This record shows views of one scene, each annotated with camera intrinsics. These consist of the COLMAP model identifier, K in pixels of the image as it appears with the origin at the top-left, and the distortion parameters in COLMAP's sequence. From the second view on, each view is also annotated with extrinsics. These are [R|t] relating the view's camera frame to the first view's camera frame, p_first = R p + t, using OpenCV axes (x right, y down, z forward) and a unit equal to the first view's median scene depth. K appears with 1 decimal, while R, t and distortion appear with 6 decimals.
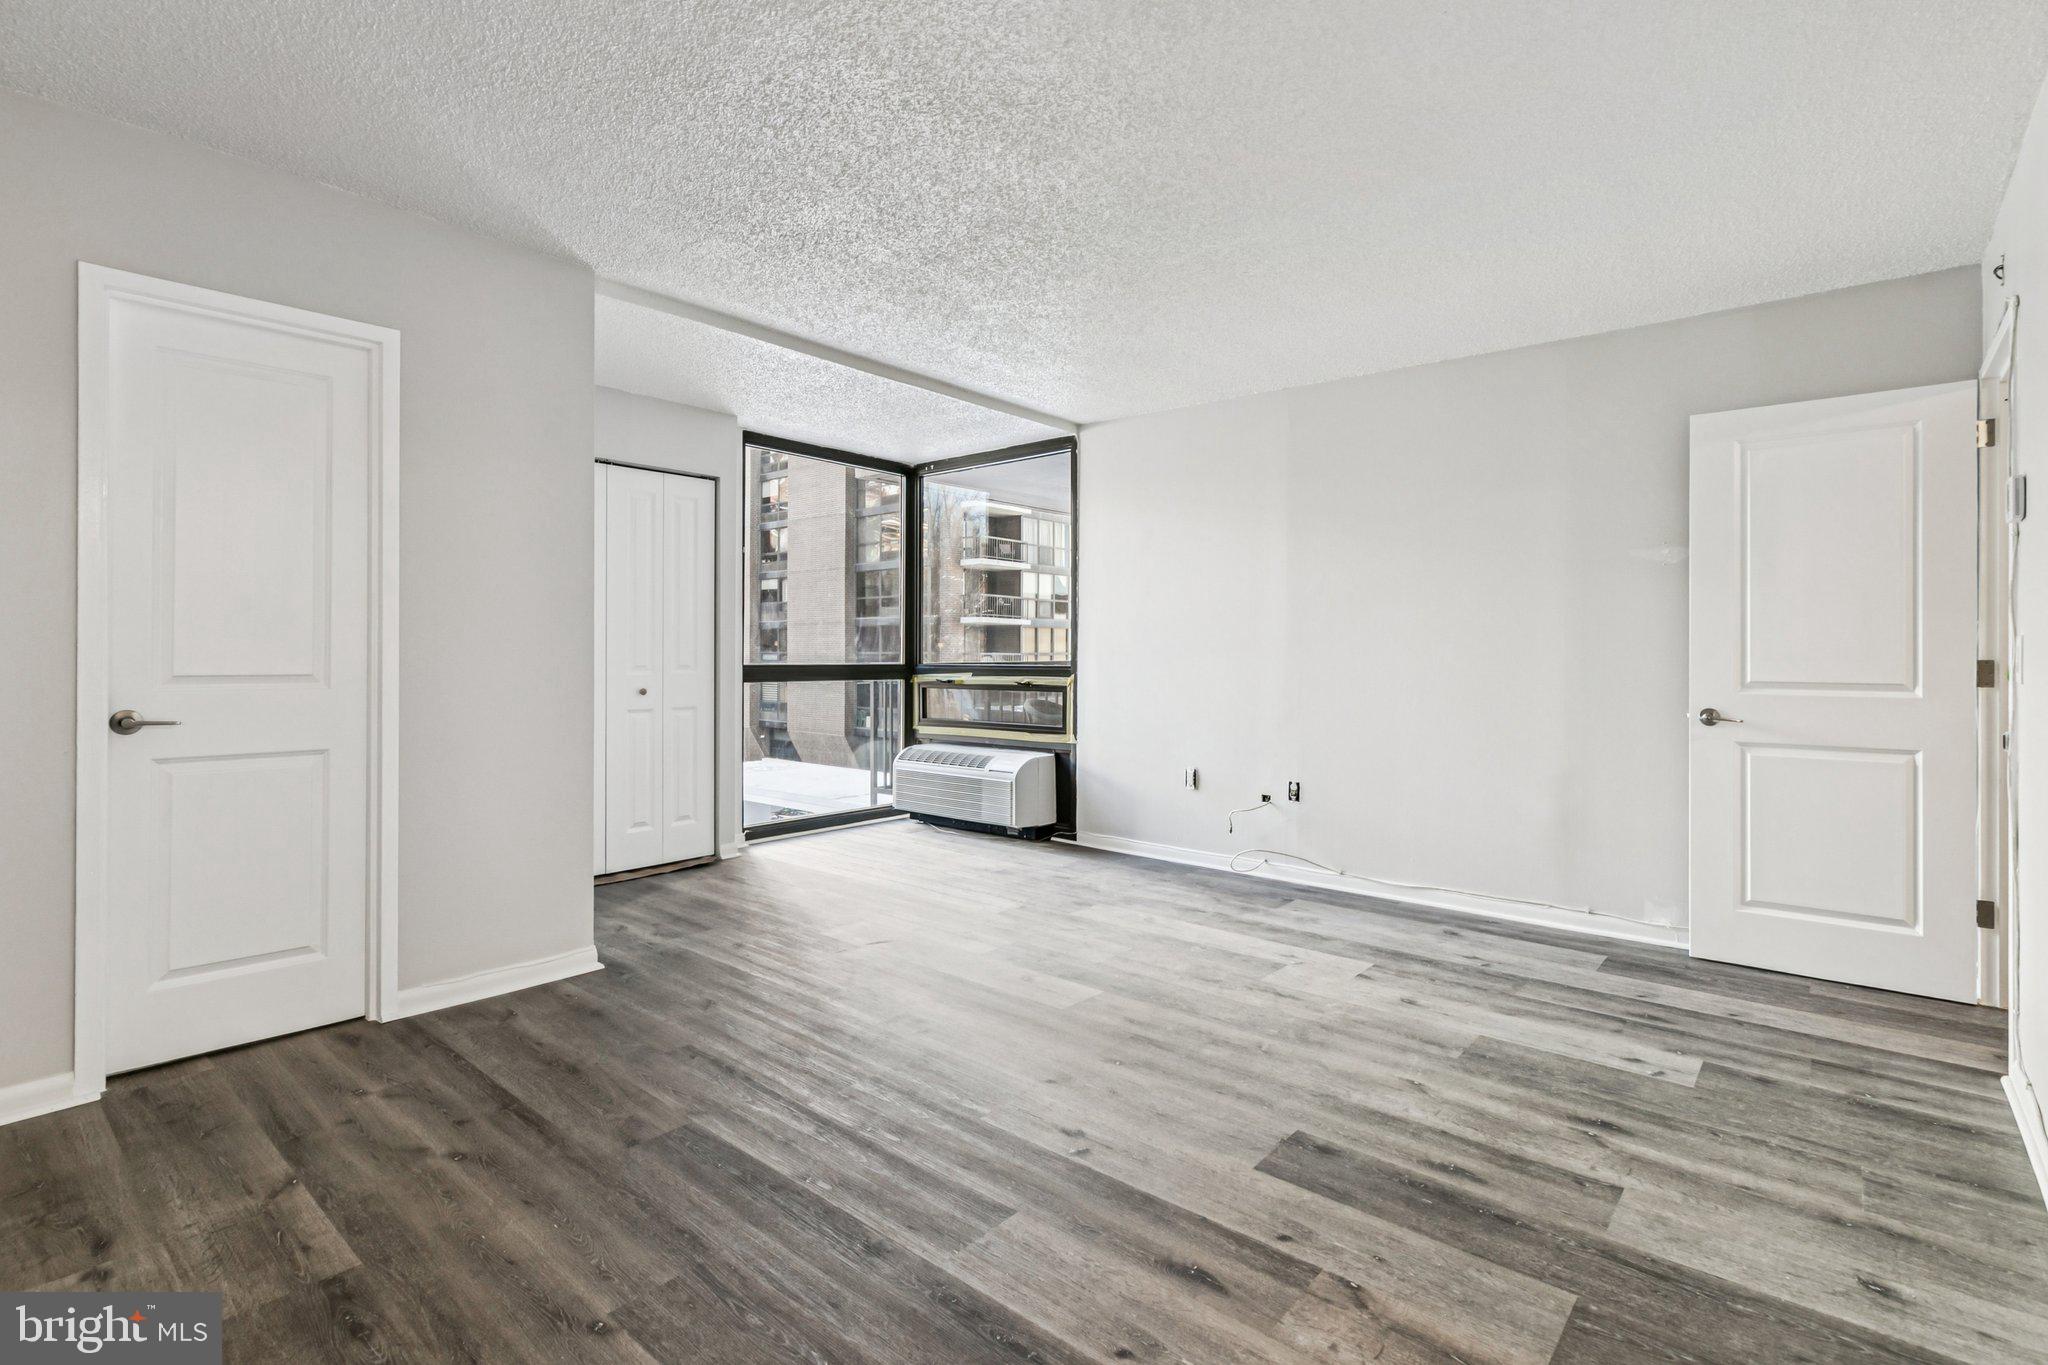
lens RADIAL K [[952.7, 0, 1023.5], [0, 952.7, 652.9], [0, 0, 1]] dist [0.002452, 0.000275]
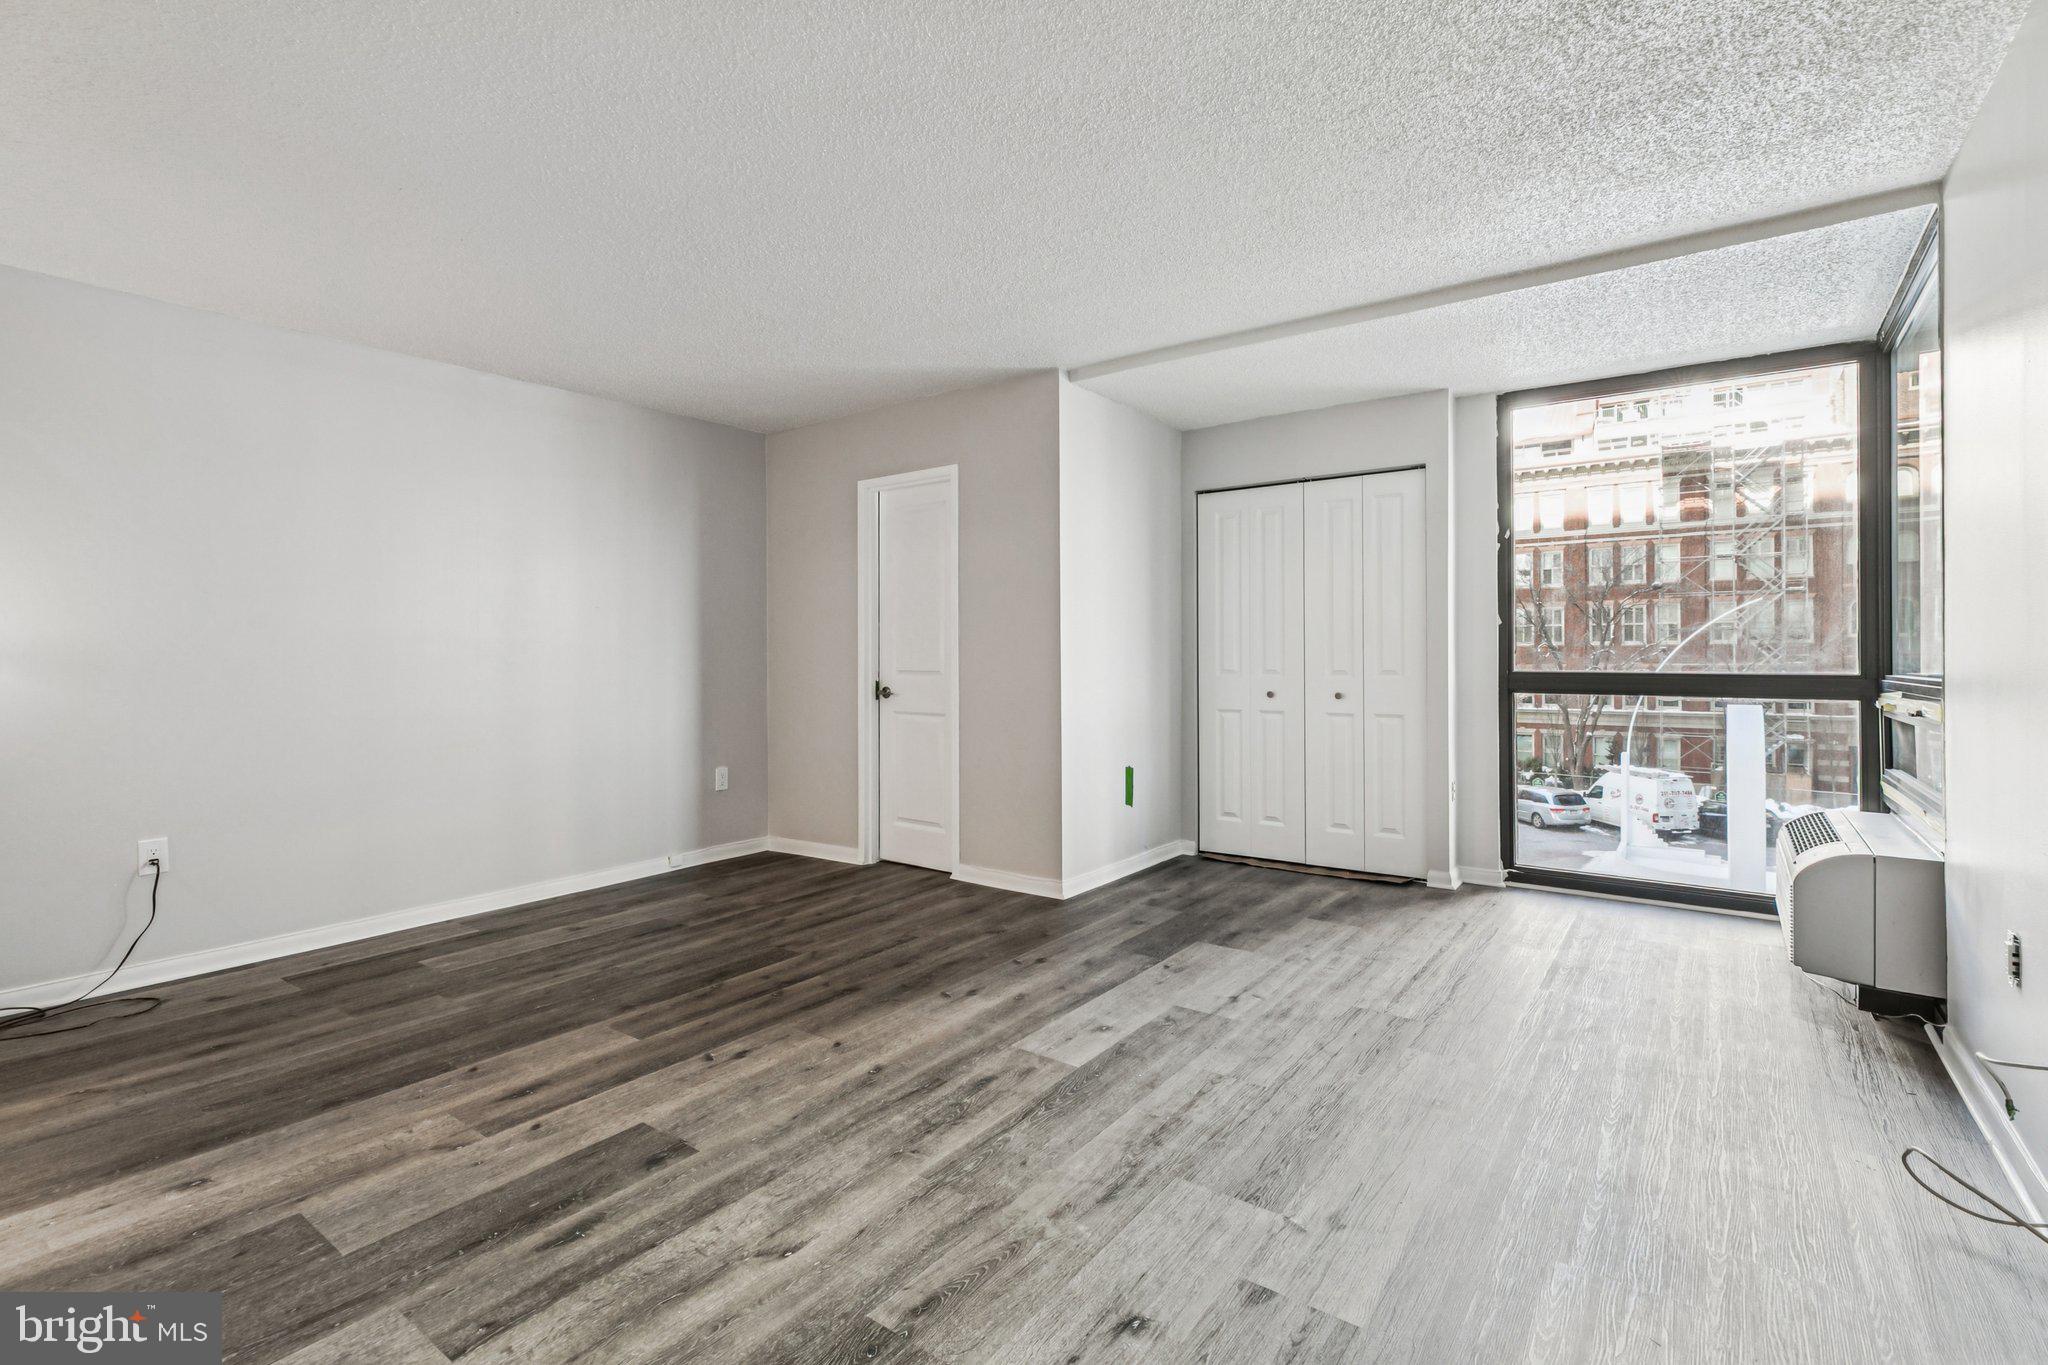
lens RADIAL K [[952.7, 0, 1023.5], [0, 952.7, 652.9], [0, 0, 1]] dist [0.002452, 0.000275]
pose [[0.082119, -0.006451, -0.996602, 1.340795], [0.002235, 0.999978, -0.006288, 0.001102], [0.996620, -0.001711, 0.082132, 1.305820]]
